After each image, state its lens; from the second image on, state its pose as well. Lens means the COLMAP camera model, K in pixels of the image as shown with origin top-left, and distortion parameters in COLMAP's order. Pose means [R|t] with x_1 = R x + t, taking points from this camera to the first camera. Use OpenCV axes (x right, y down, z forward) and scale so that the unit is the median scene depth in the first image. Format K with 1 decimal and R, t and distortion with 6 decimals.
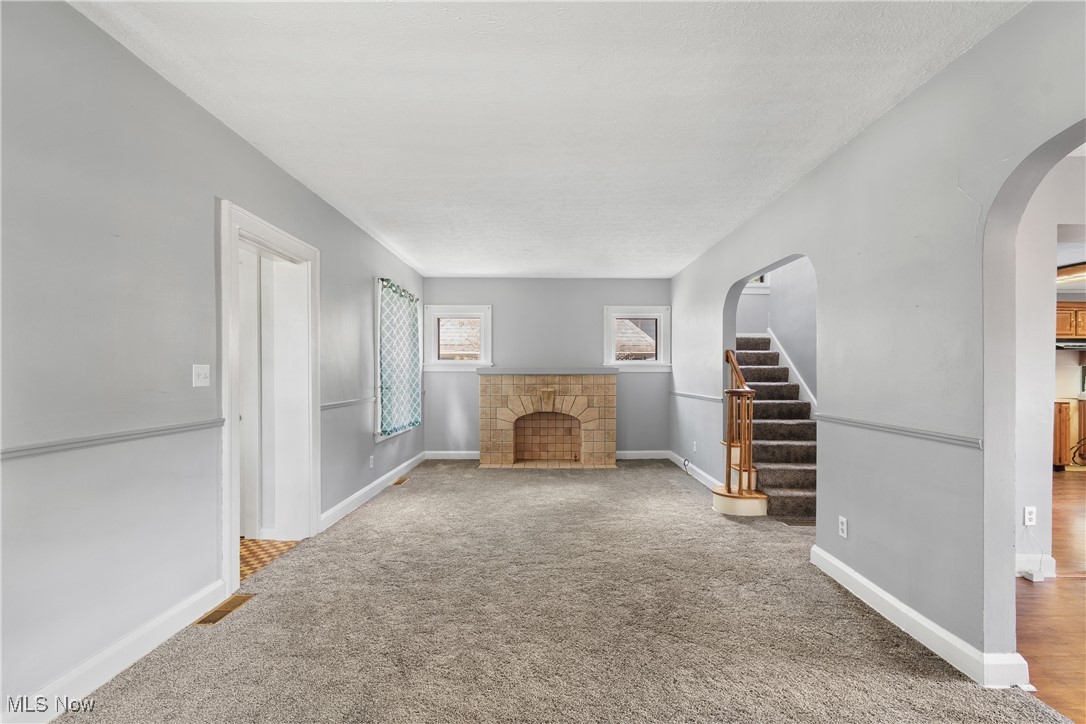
lens RADIAL K [[480.4, 0, 556.0], [0, 480.4, 375.3], [0, 0, 1]] dist [0.001540, -0.000078]
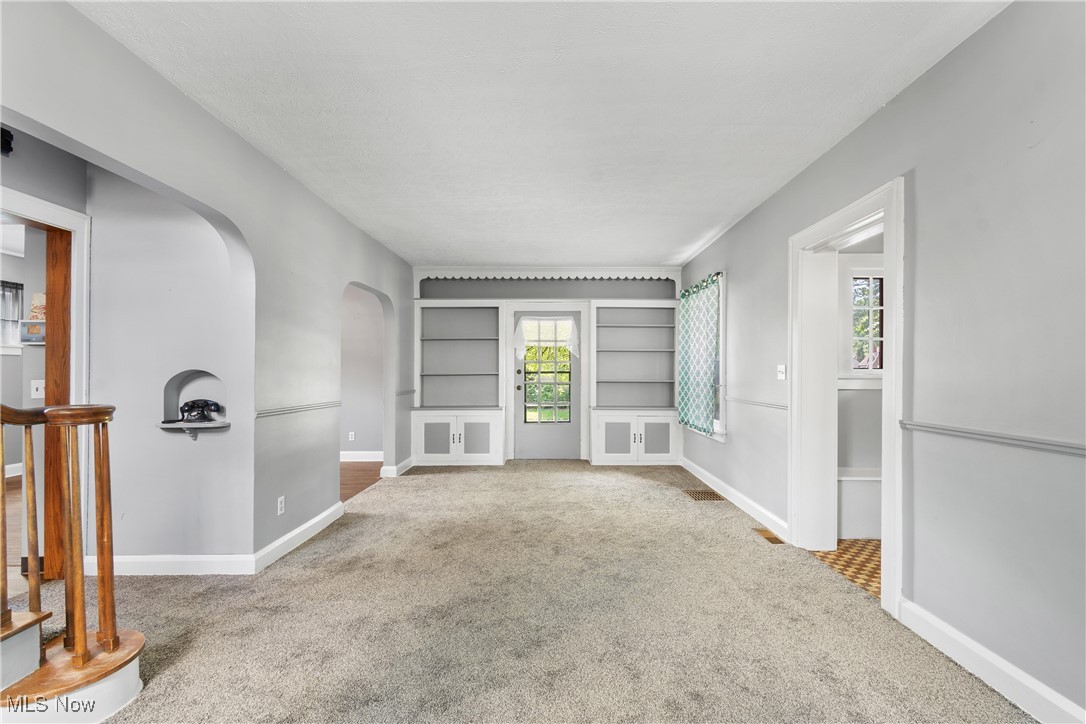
lens RADIAL K [[480.4, 0, 556.0], [0, 480.4, 375.3], [0, 0, 1]] dist [0.001540, -0.000078]
pose [[-0.999978, -0.005153, -0.004243, -0.019138], [-0.005184, 0.999958, 0.007543, 0.000213], [0.004204, 0.007564, -0.999963, 1.011739]]
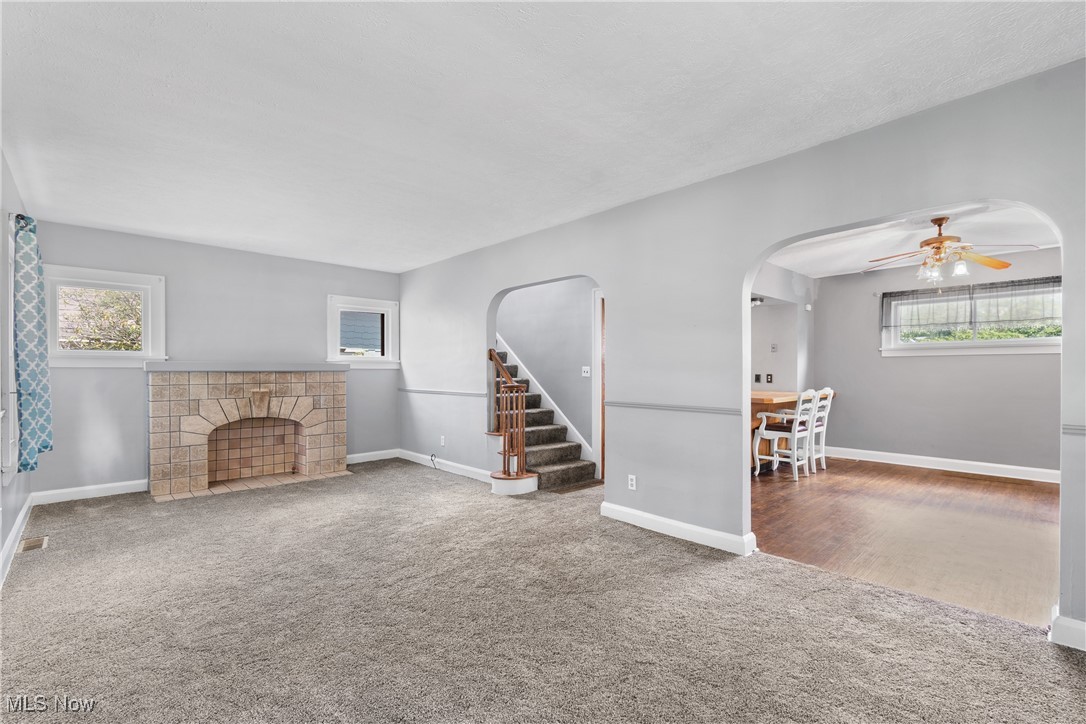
lens RADIAL K [[480.4, 0, 556.0], [0, 480.4, 375.3], [0, 0, 1]] dist [0.001540, -0.000078]
pose [[0.725087, -0.006828, 0.688624, -0.237474], [0.002456, 0.999970, 0.007329, 0.000033], [-0.688653, -0.003623, 0.725082, 0.076189]]
